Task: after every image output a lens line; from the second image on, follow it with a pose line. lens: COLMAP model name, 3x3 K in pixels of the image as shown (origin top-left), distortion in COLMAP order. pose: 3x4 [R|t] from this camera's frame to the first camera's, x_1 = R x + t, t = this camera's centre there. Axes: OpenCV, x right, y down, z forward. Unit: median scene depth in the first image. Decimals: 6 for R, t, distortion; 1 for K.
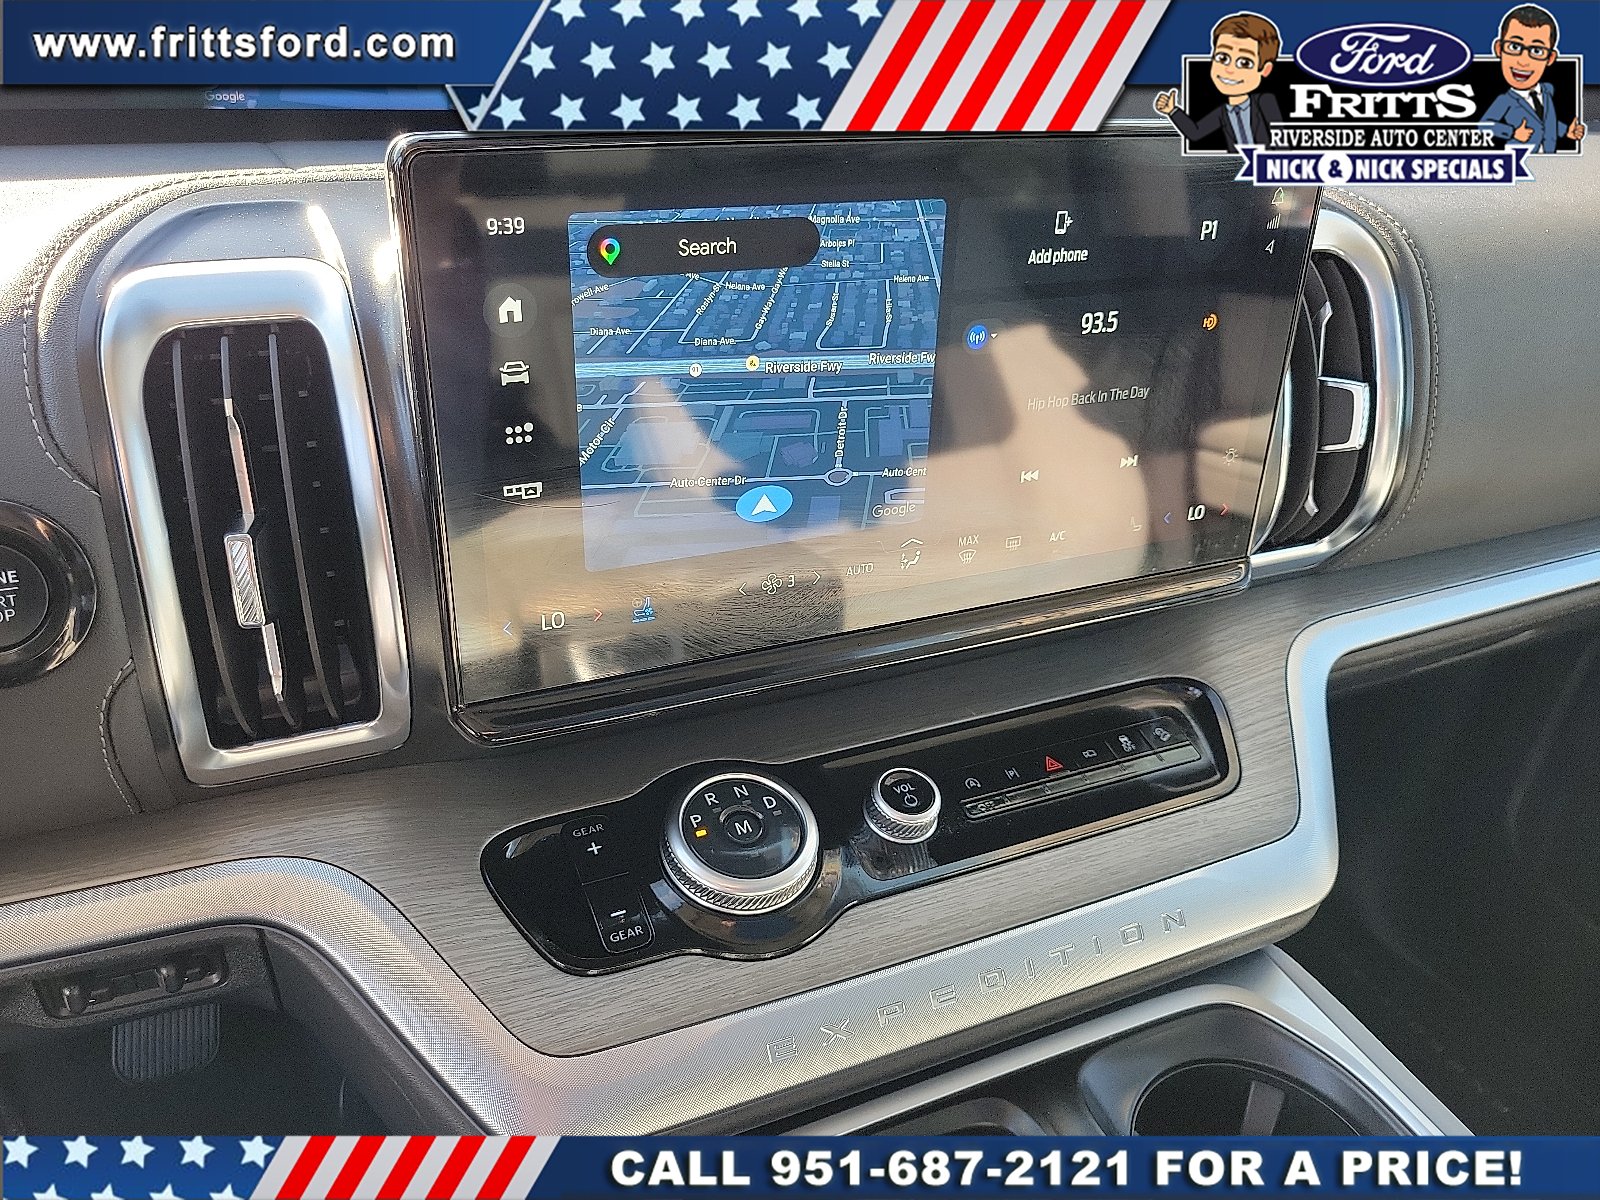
lens RADIAL K [[1237.7, 0, 777.7], [0, 1237.7, 607.6], [0, 0, 1]] dist [0.045566, -0.048012]
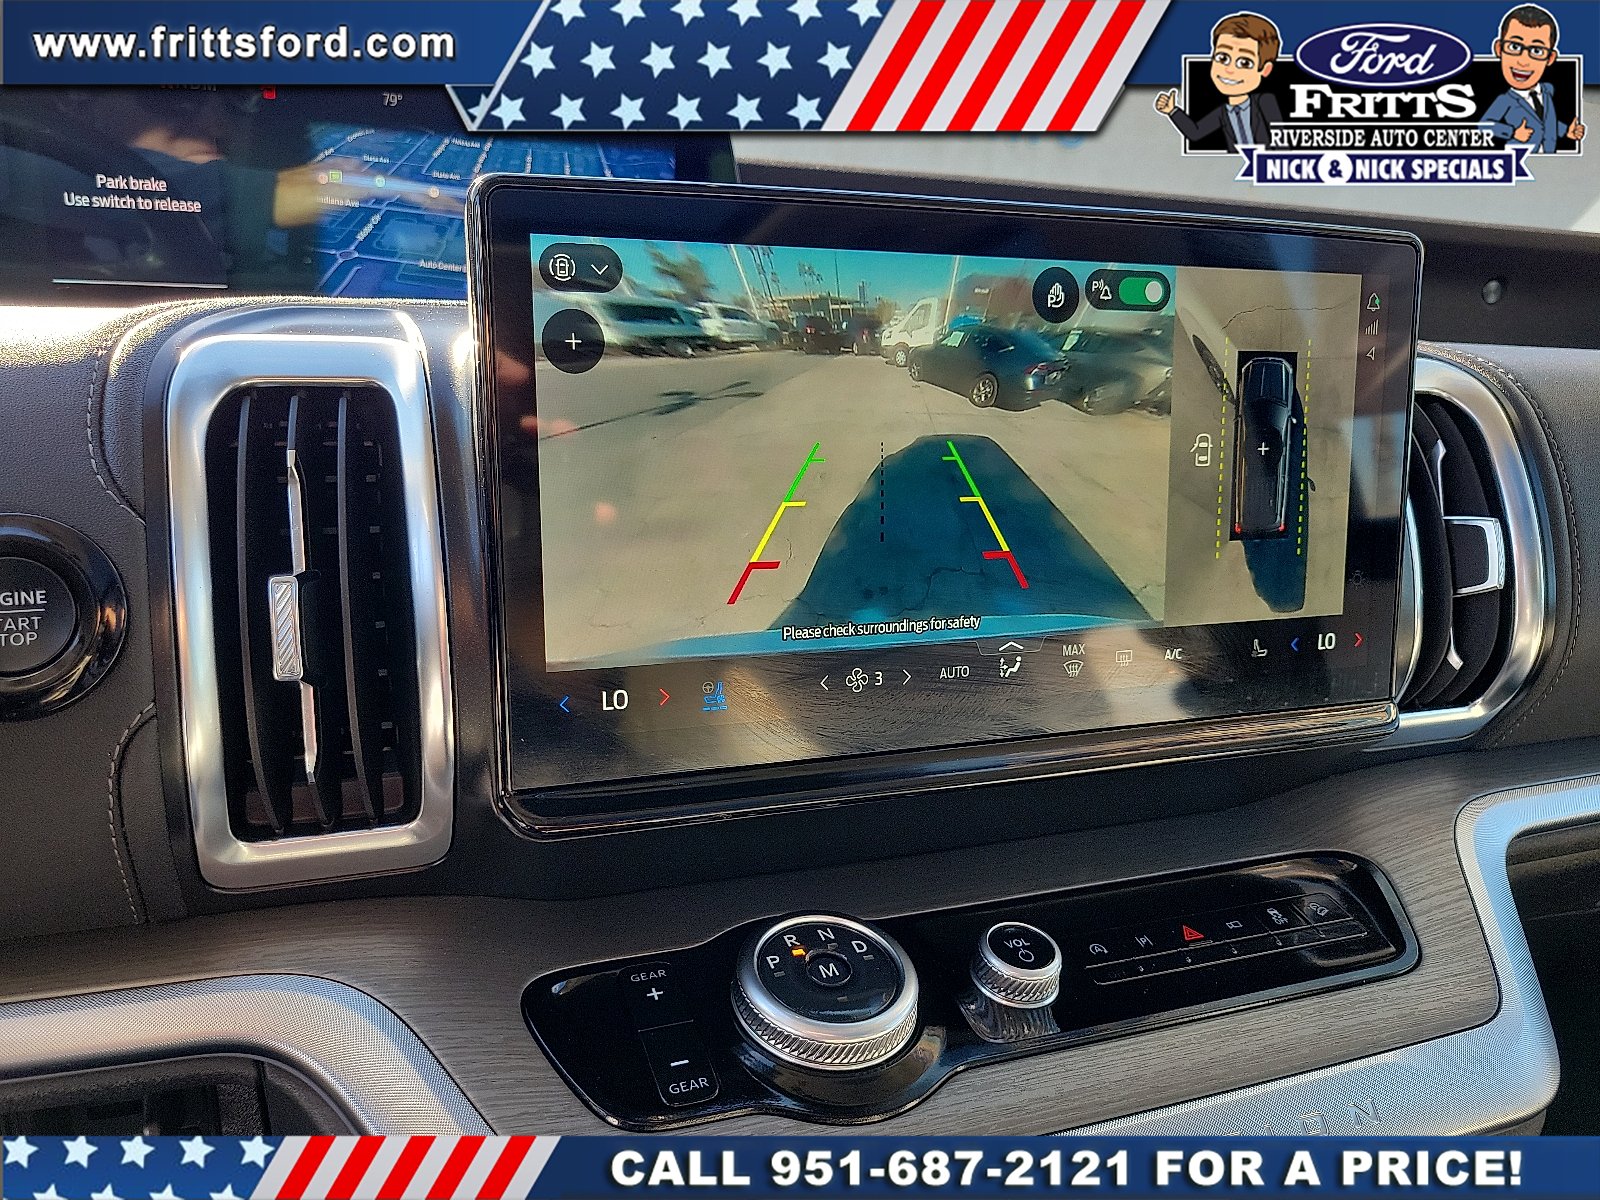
lens RADIAL K [[1237.7, 0, 777.7], [0, 1237.7, 607.6], [0, 0, 1]] dist [0.045566, -0.048012]
pose [[0.997384, -0.019668, -0.069561, 0.001665], [-0.001413, 0.956787, -0.290786, 0.201637], [0.072275, 0.290123, 0.954256, 0.119856]]
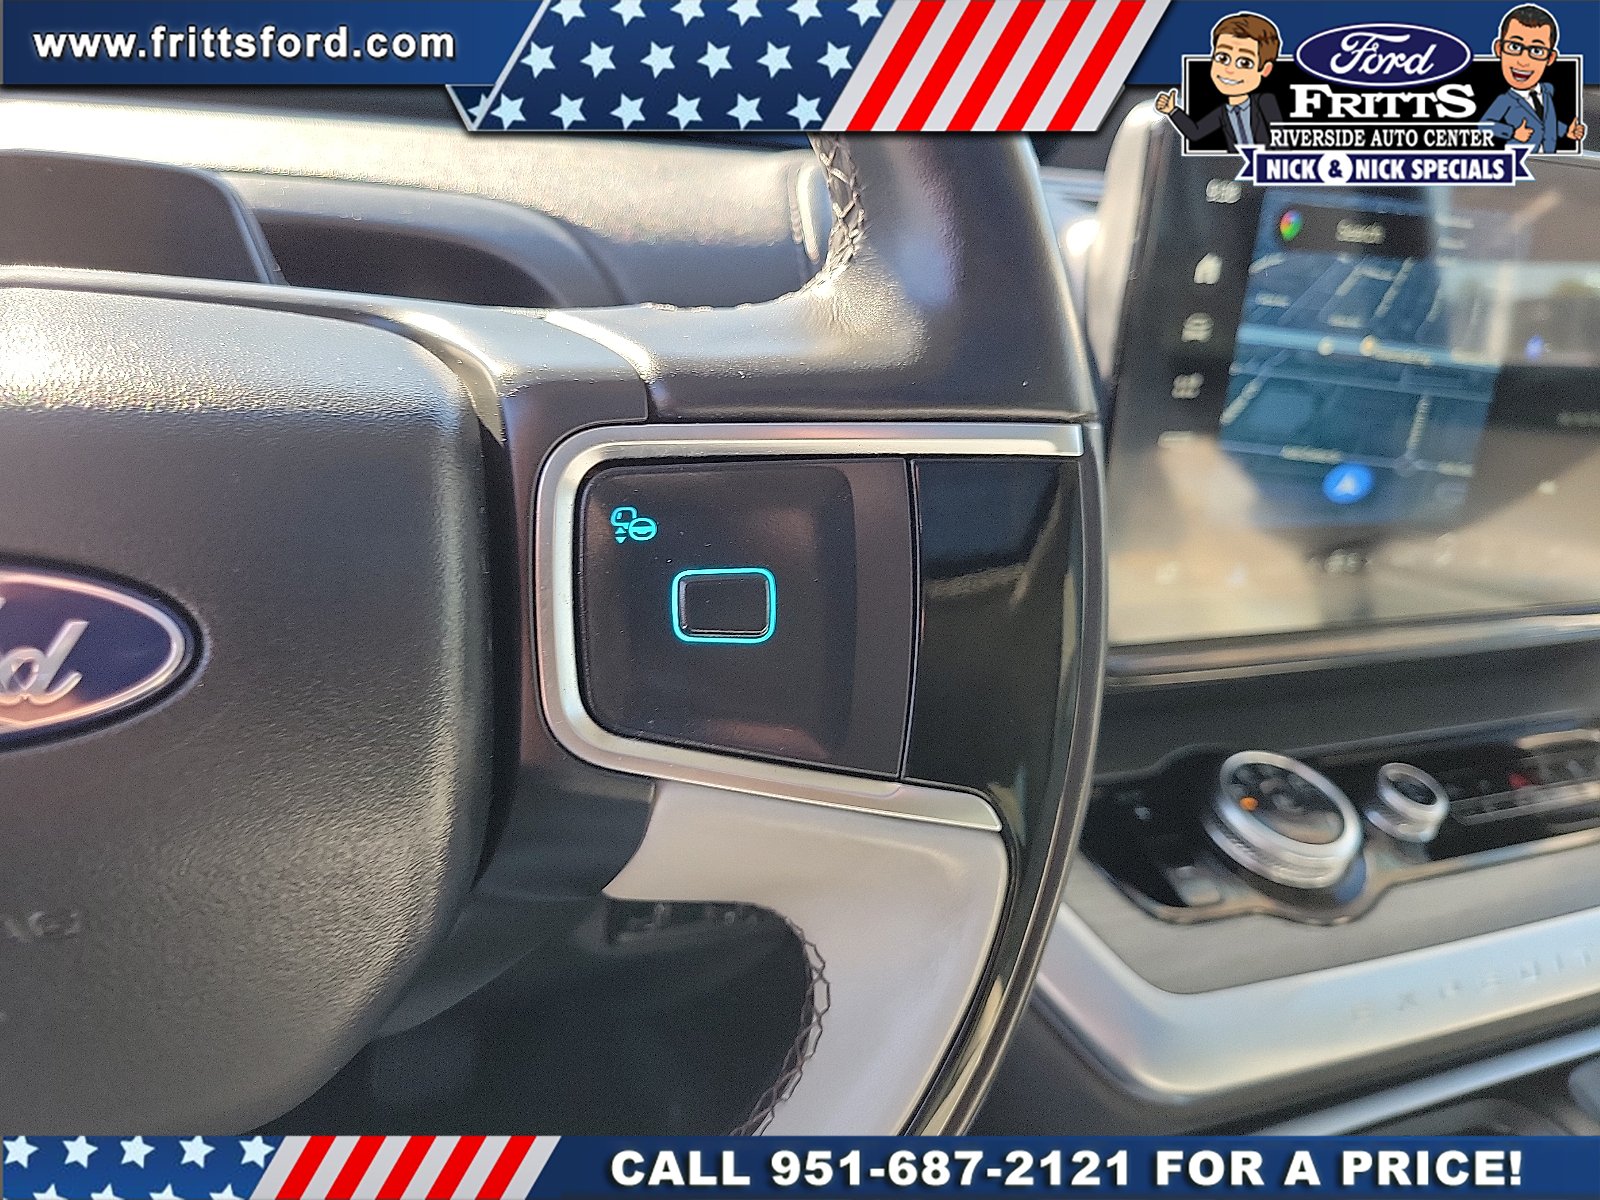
lens RADIAL K [[1237.7, 0, 777.7], [0, 1237.7, 607.6], [0, 0, 1]] dist [0.045566, -0.048012]
pose [[0.997684, 0.067734, 0.006173, -0.501164], [-0.066607, 0.991375, -0.112869, 0.175939], [-0.013765, 0.112197, 0.993591, -0.038921]]
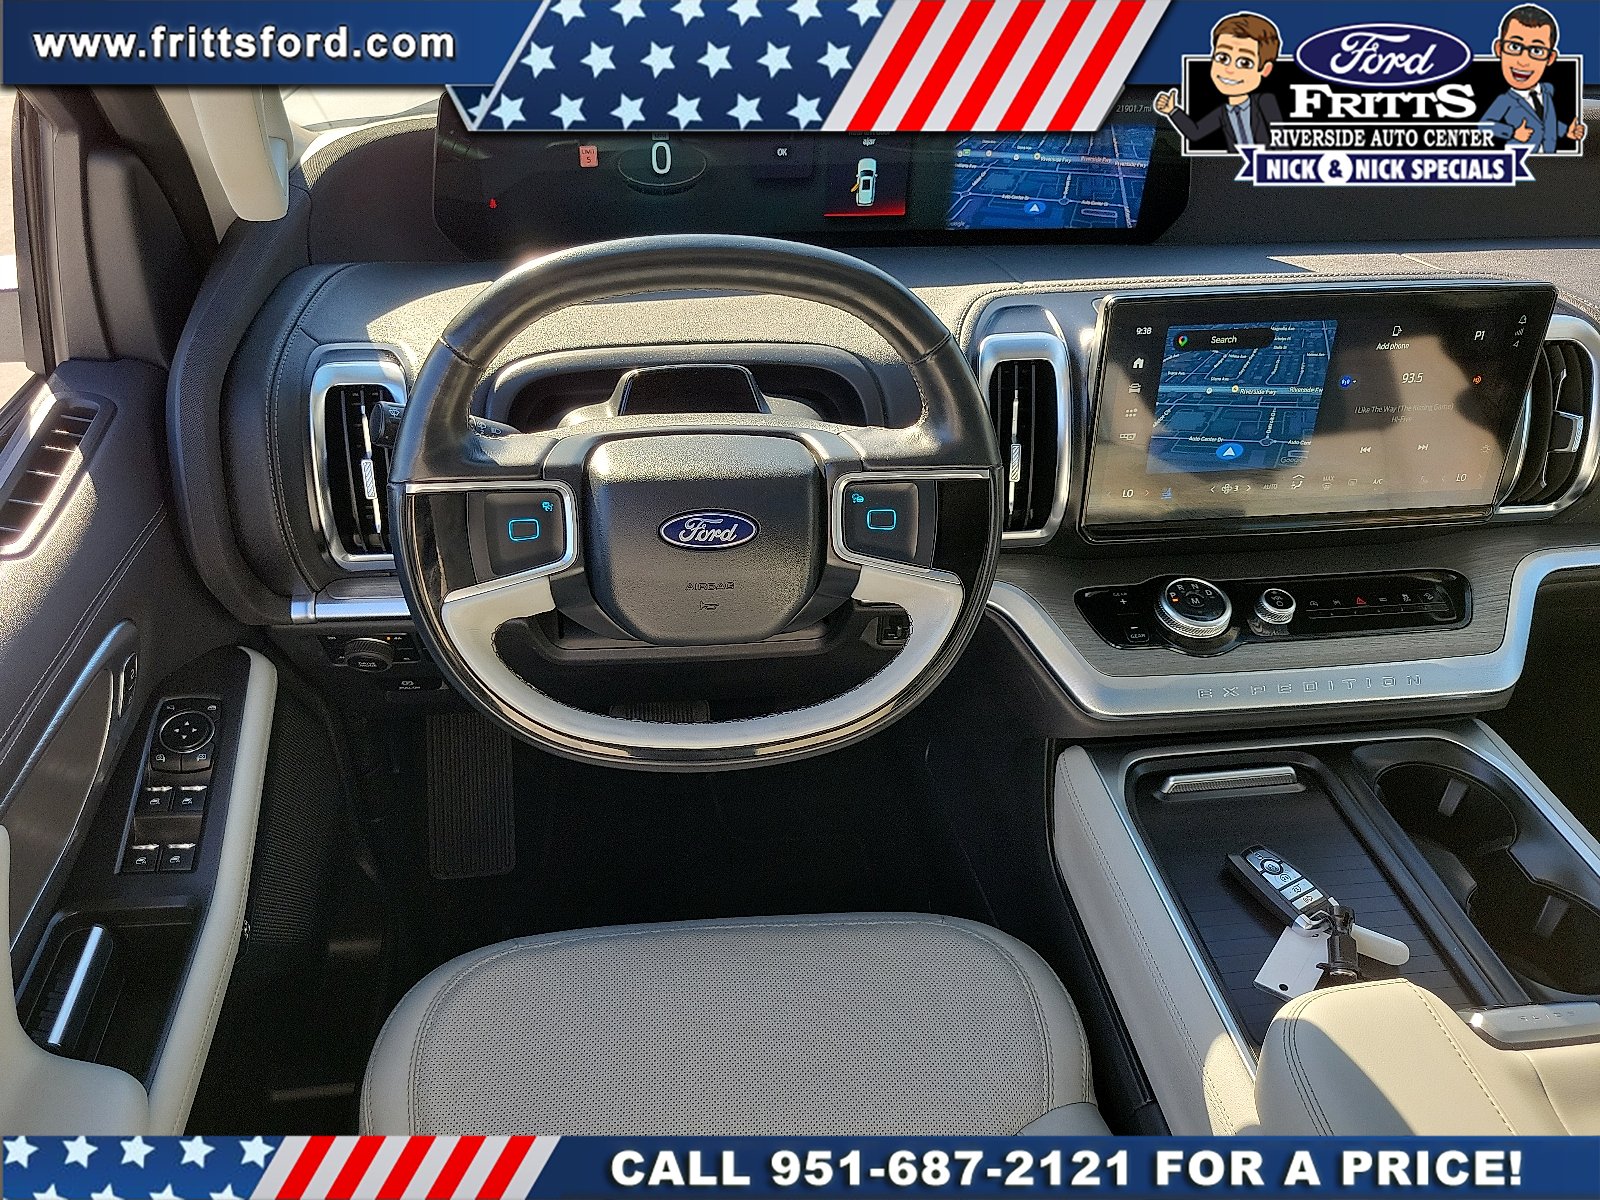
lens RADIAL K [[1237.7, 0, 777.7], [0, 1237.7, 607.6], [0, 0, 1]] dist [0.045566, -0.048012]
pose [[0.954251, 0.125163, -0.271549, -0.144488], [-0.114093, 0.991877, 0.056243, 0.161940], [0.276383, -0.022688, 0.960780, -1.382301]]
